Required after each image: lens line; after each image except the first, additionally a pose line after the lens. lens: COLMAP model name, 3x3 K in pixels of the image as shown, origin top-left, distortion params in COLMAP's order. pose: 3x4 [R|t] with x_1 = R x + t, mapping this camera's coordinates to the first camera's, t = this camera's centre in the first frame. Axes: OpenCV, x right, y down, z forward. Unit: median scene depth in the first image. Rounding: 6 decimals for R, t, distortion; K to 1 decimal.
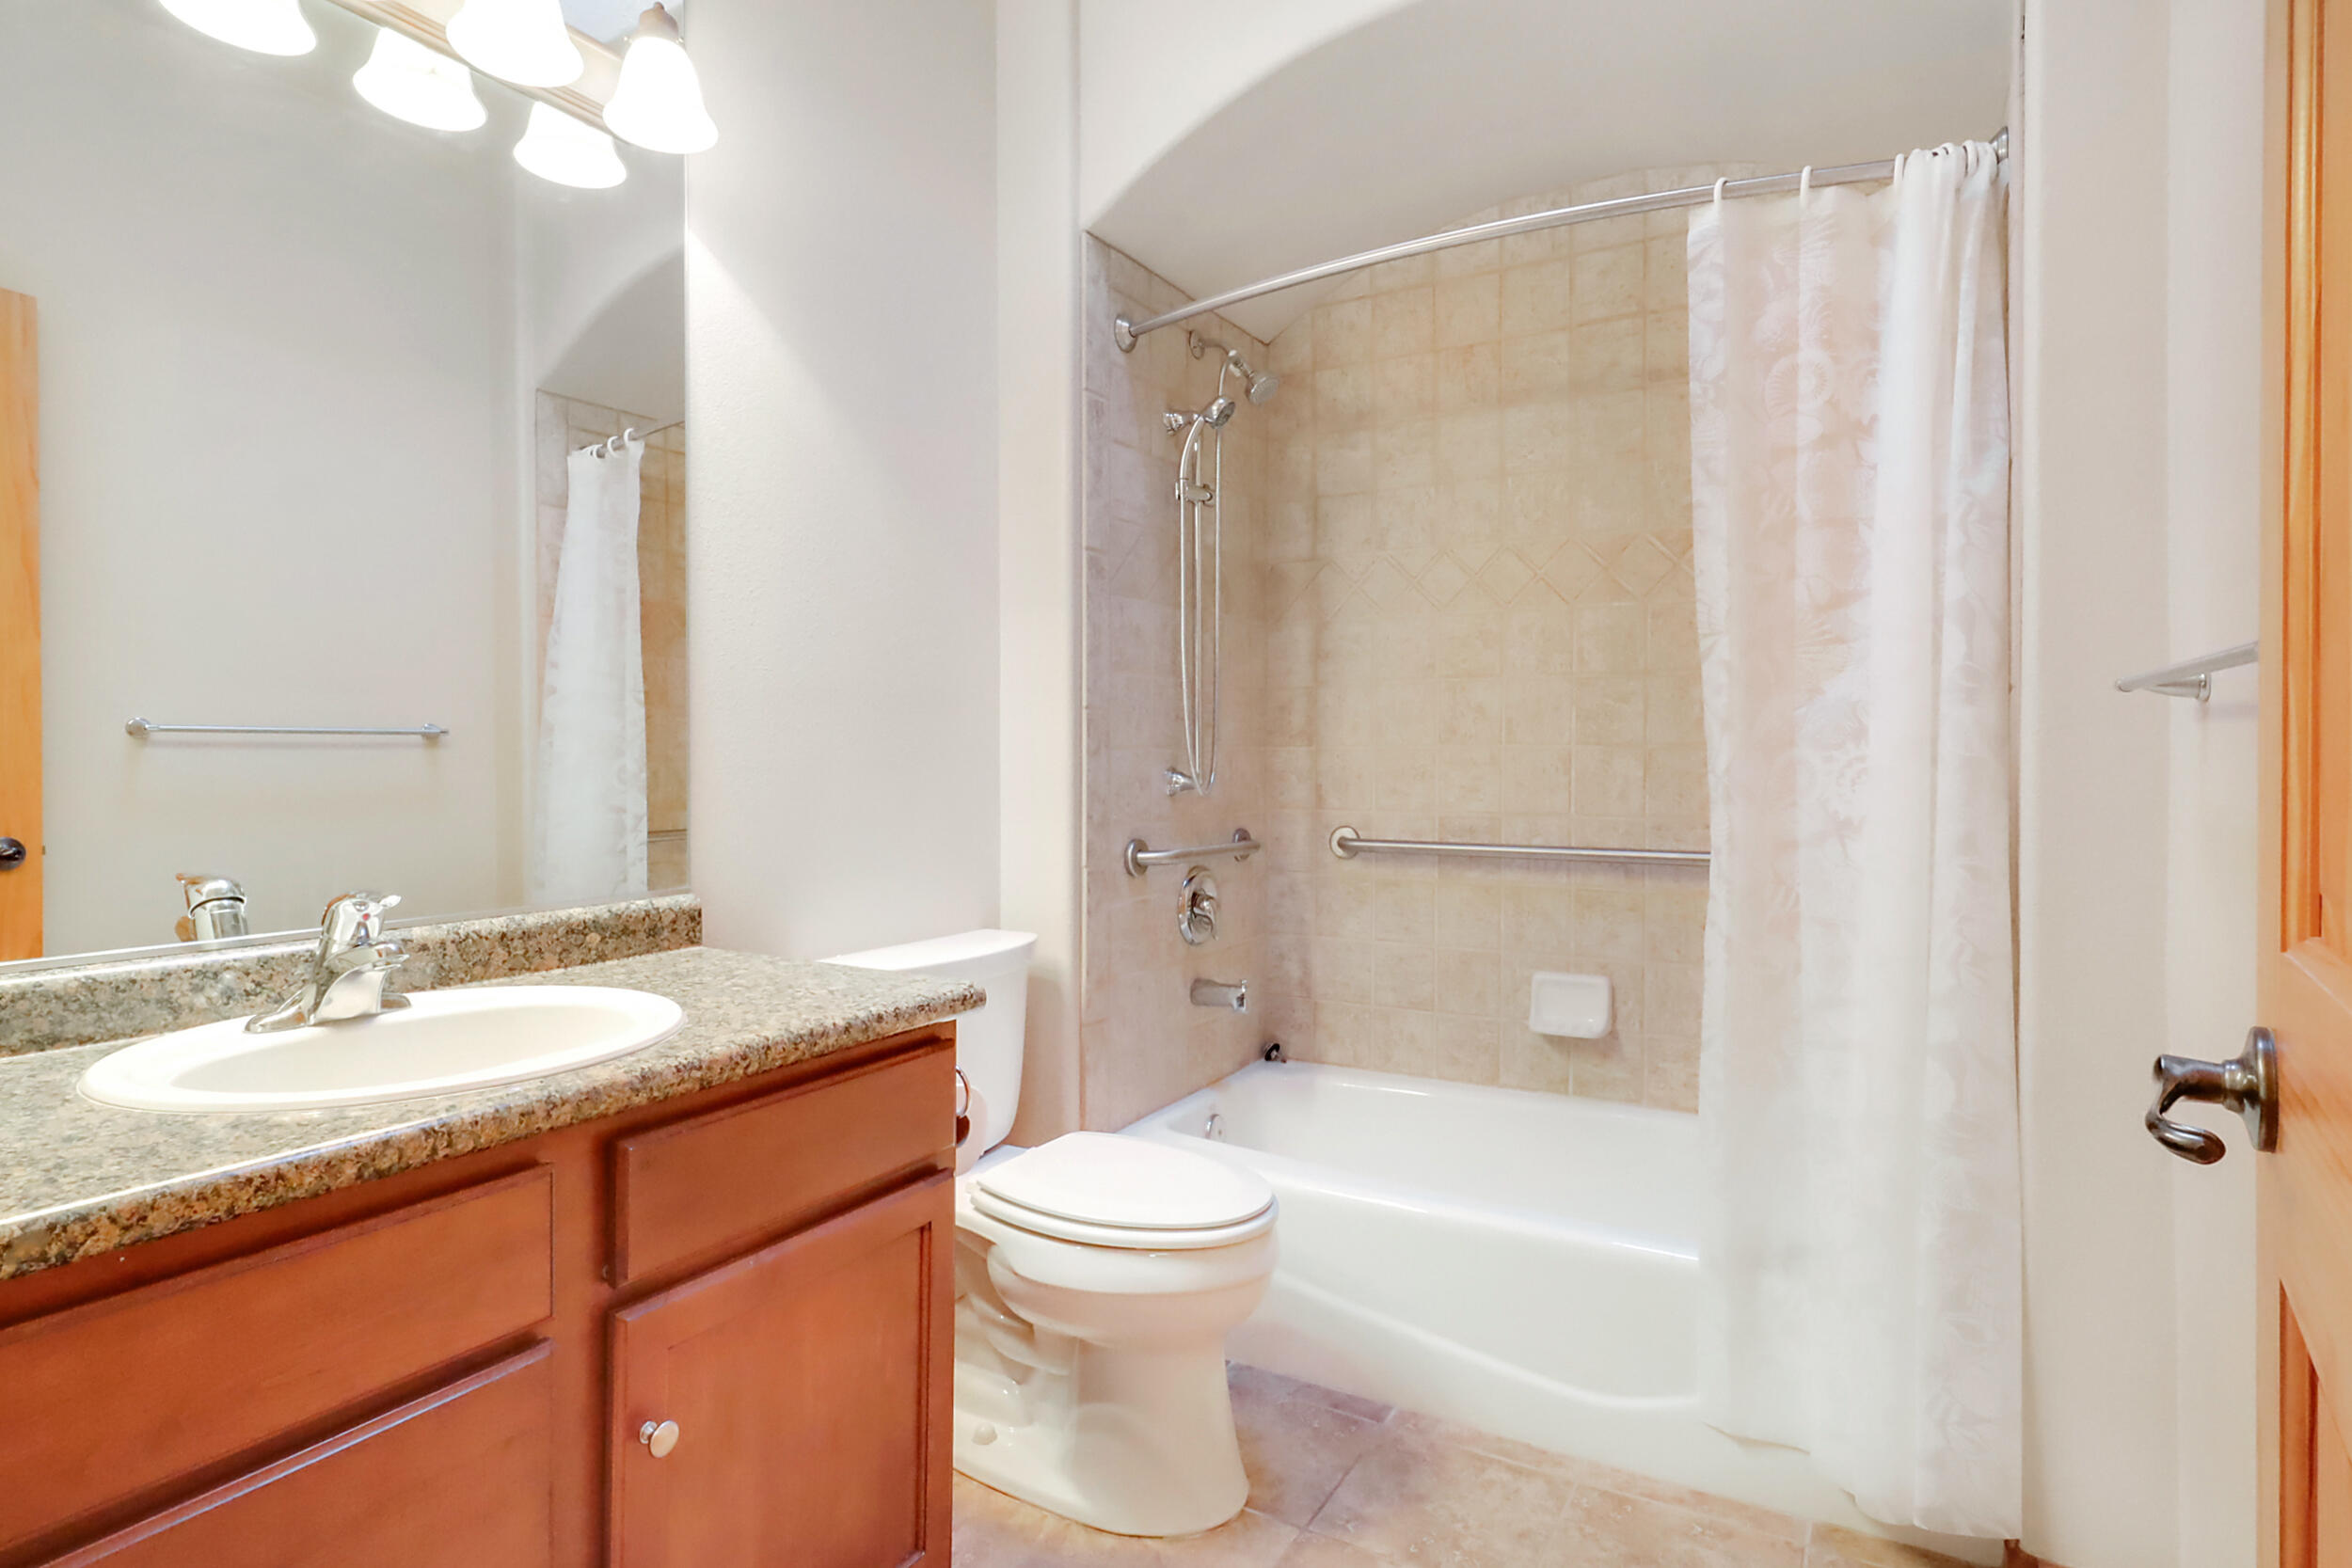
lens RADIAL K [[1245.5, 0, 1195.7], [0, 1245.5, 733.4], [0, 0, 1]] dist [-0.014174, 0.001453]
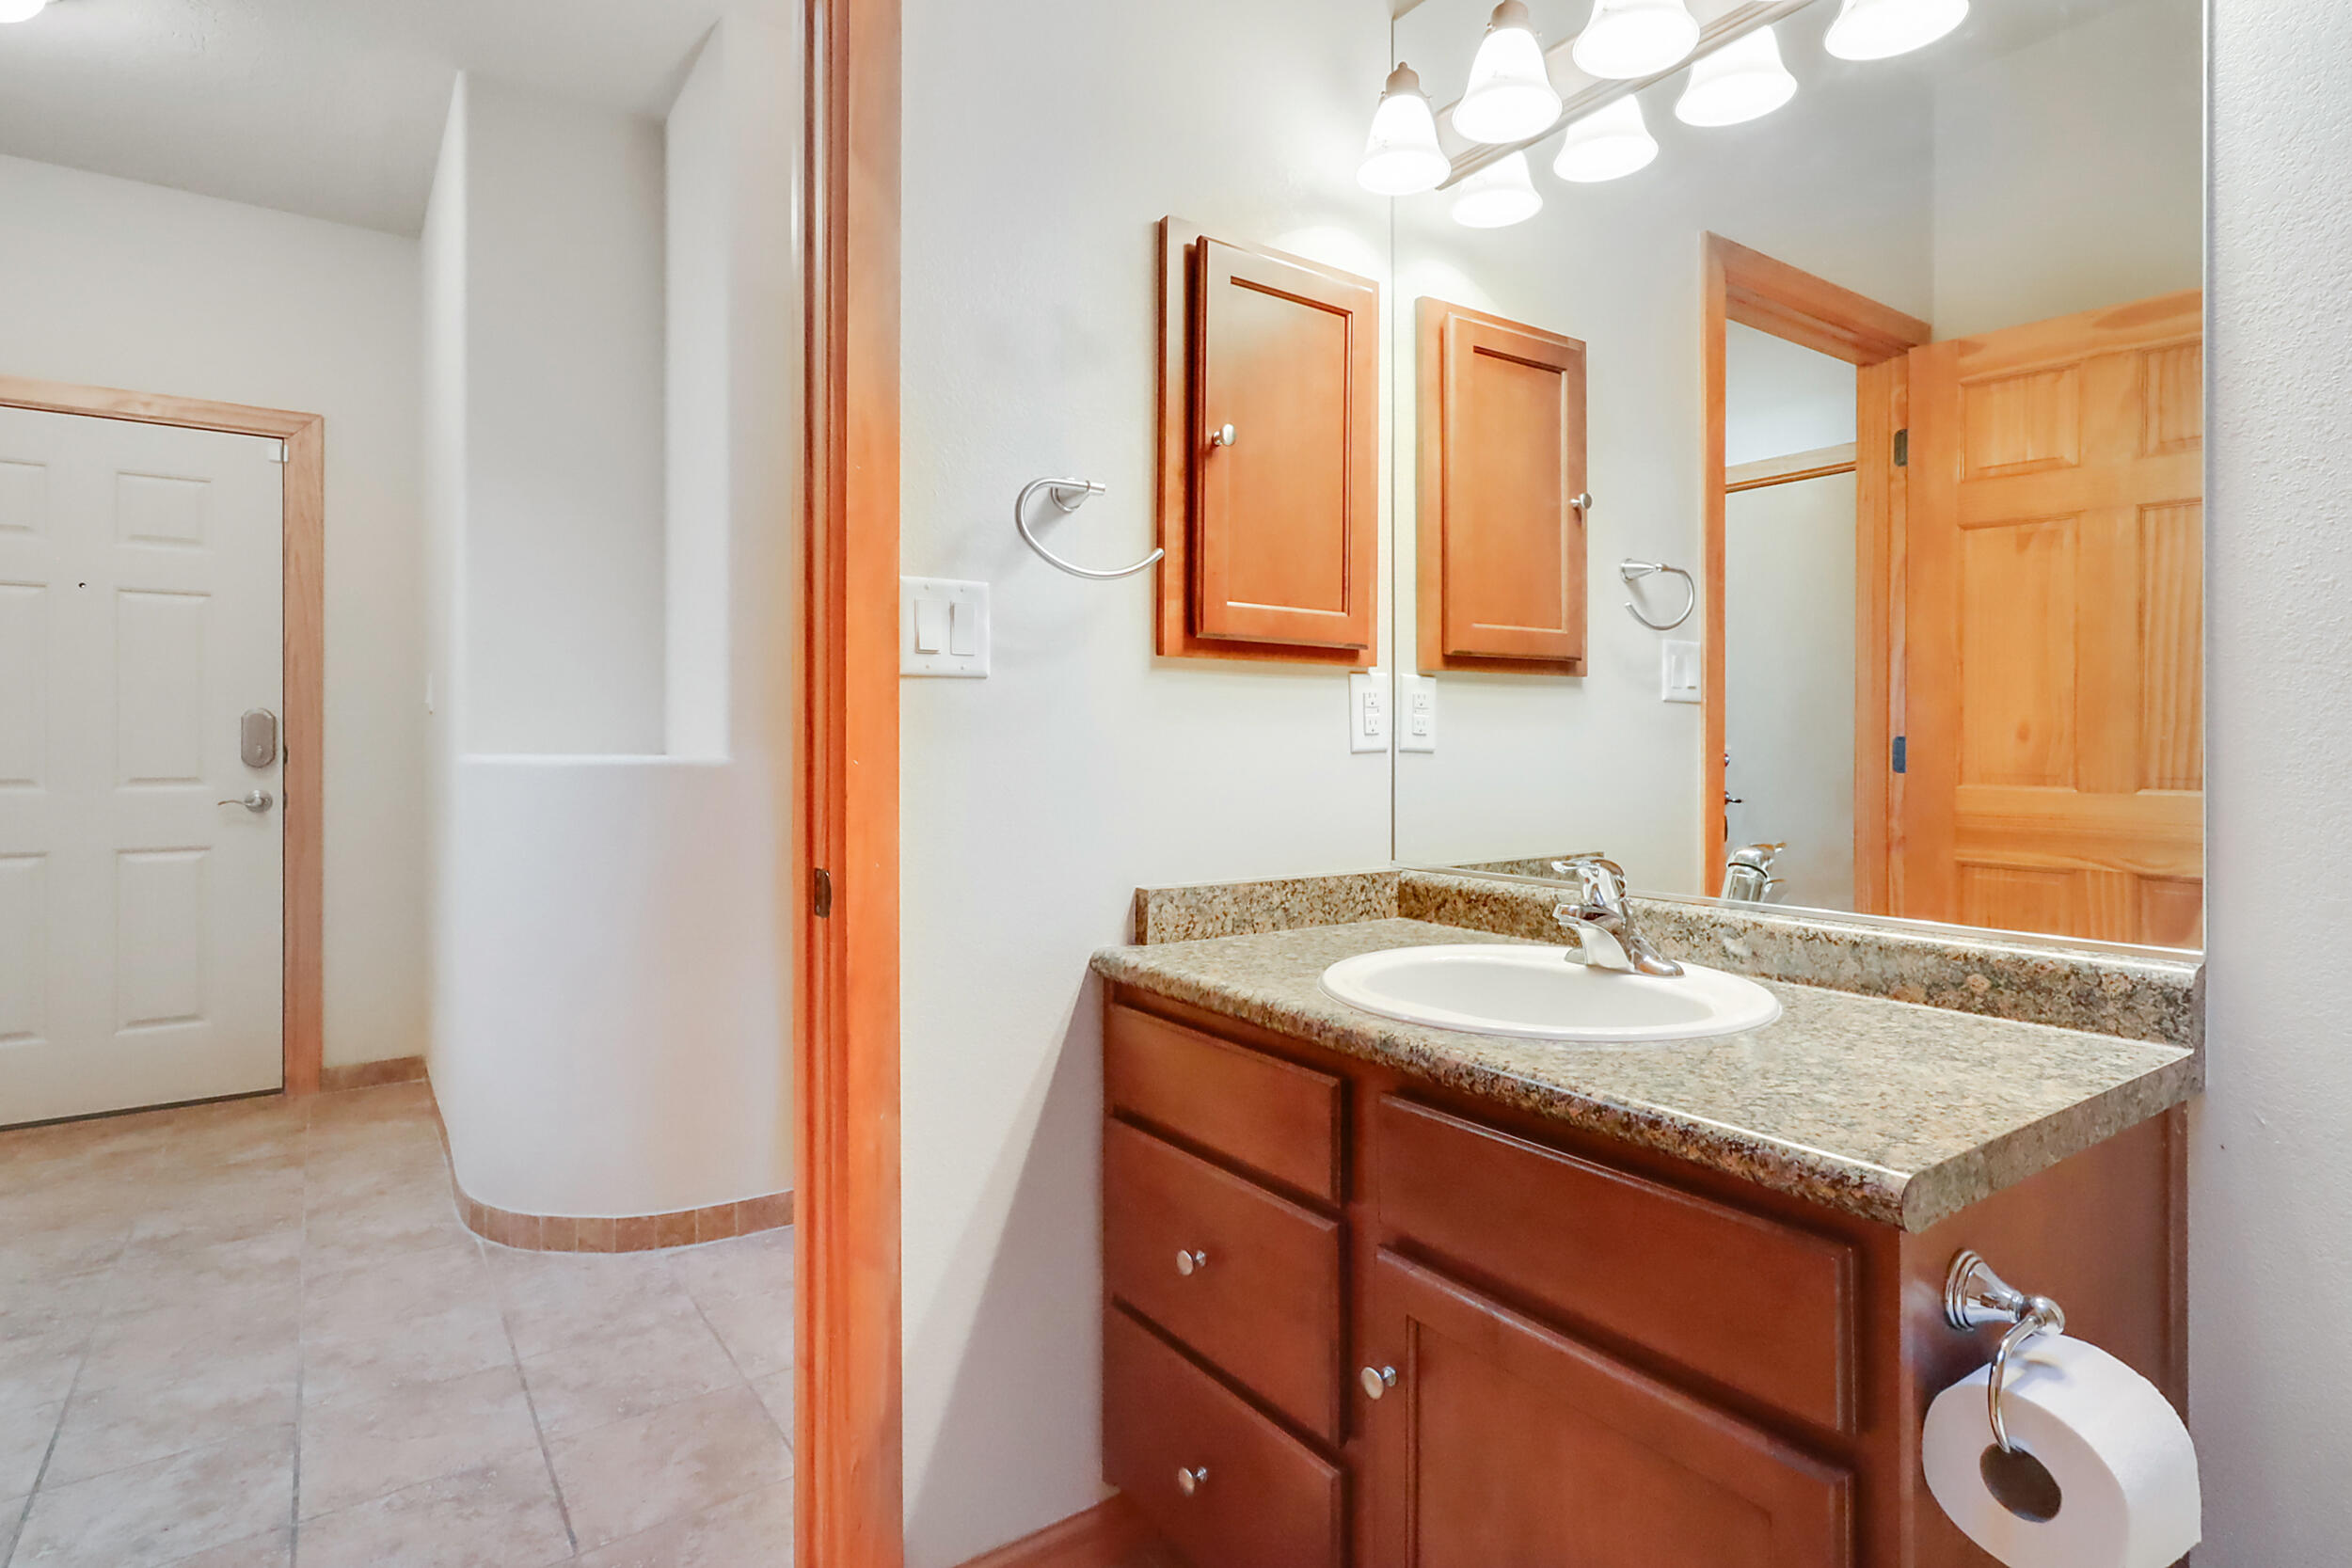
lens RADIAL K [[1212.1, 0, 1178.1], [0, 1212.1, 730.0], [0, 0, 1]] dist [-0.017442, 0.010630]
pose [[-0.430042, -0.005313, -0.902793, 0.255090], [0.011388, 0.999871, -0.011310, 0.011950], [0.902737, -0.015145, -0.429926, 0.600821]]
